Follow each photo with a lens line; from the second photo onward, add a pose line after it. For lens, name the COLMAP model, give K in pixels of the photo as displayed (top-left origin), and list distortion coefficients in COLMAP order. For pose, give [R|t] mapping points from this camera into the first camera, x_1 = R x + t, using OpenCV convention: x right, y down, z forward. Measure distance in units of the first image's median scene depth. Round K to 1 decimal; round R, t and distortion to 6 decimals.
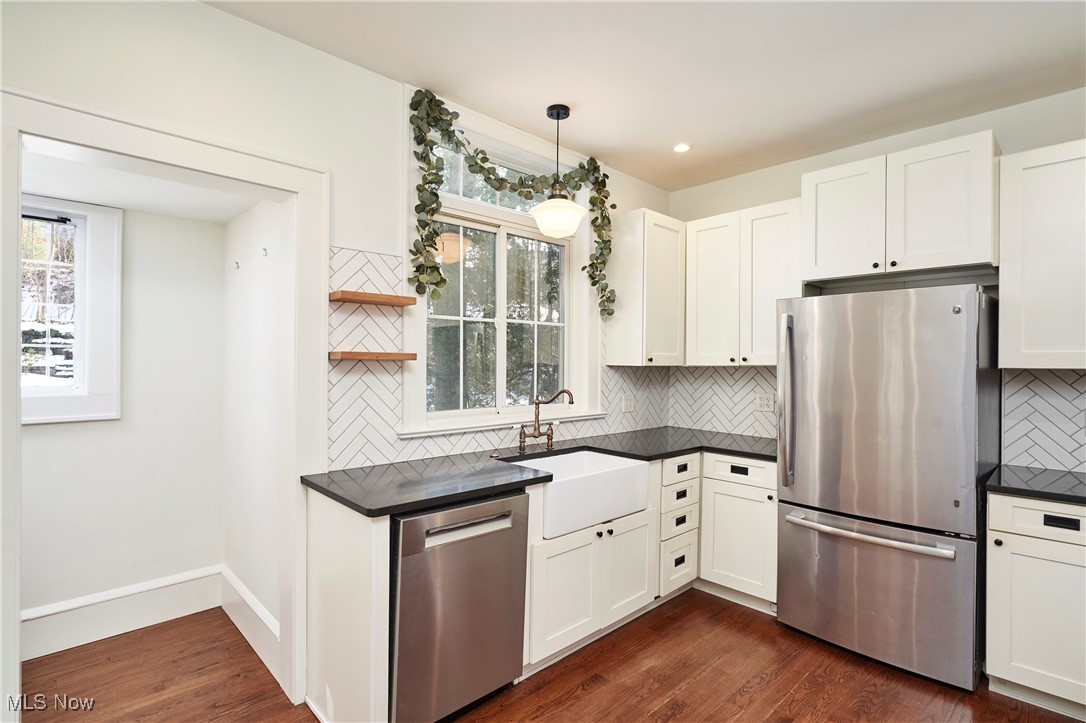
lens RADIAL K [[525.5, 0, 543.0], [0, 525.5, 361.5], [0, 0, 1]] dist [0.002187, -0.000084]
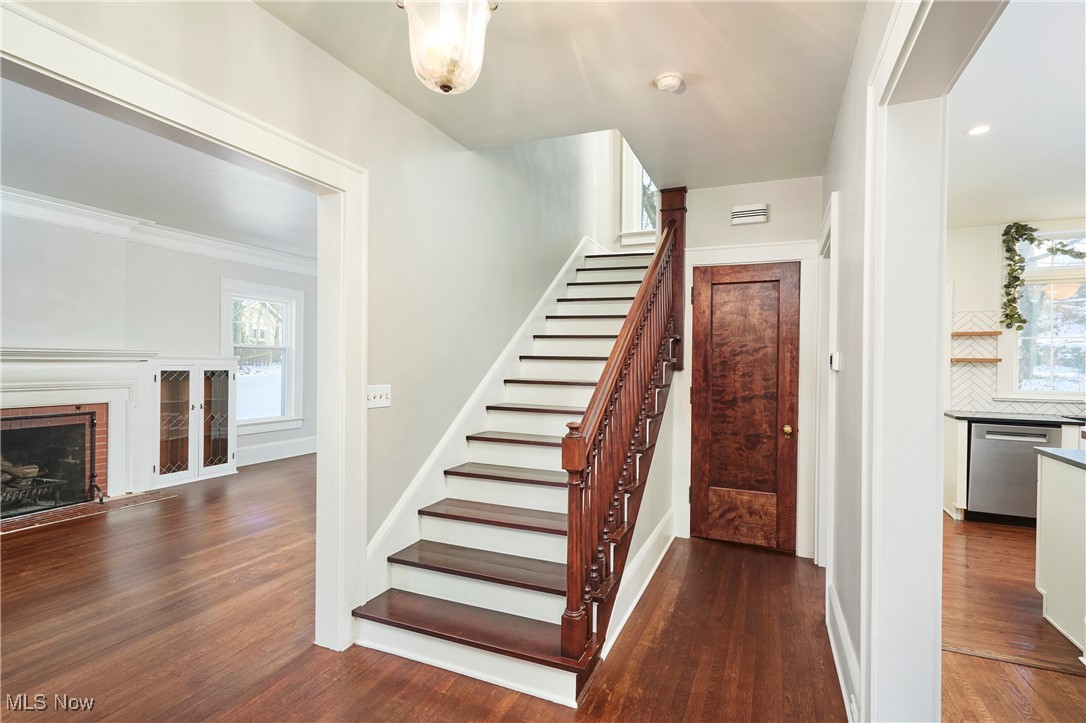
lens RADIAL K [[519.2, 0, 547.2], [0, 519.2, 365.9], [0, 0, 1]] dist [0.011846, 0.000393]
pose [[0.382872, 0.001620, -0.923800, 0.924956], [-0.005632, 0.999984, -0.000581, 0.023842], [0.923784, 0.005425, 0.382875, -1.357770]]
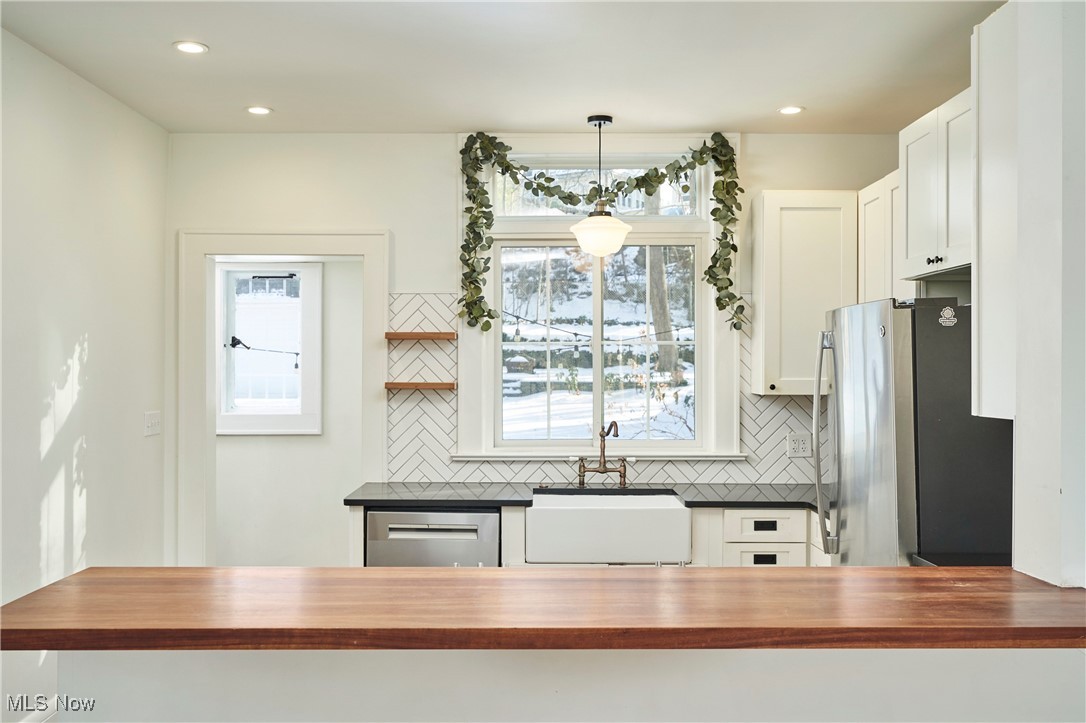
lens RADIAL K [[1075.6, 0, 542.2], [0, 1075.6, 368.2], [0, 0, 1]] dist [-0.069372, -0.002249]
pose [[0.725411, -0.005126, -0.688297, 1.369882], [0.005897, 0.999982, -0.001232, -0.040803], [0.688290, -0.003165, 0.725428, -0.479837]]
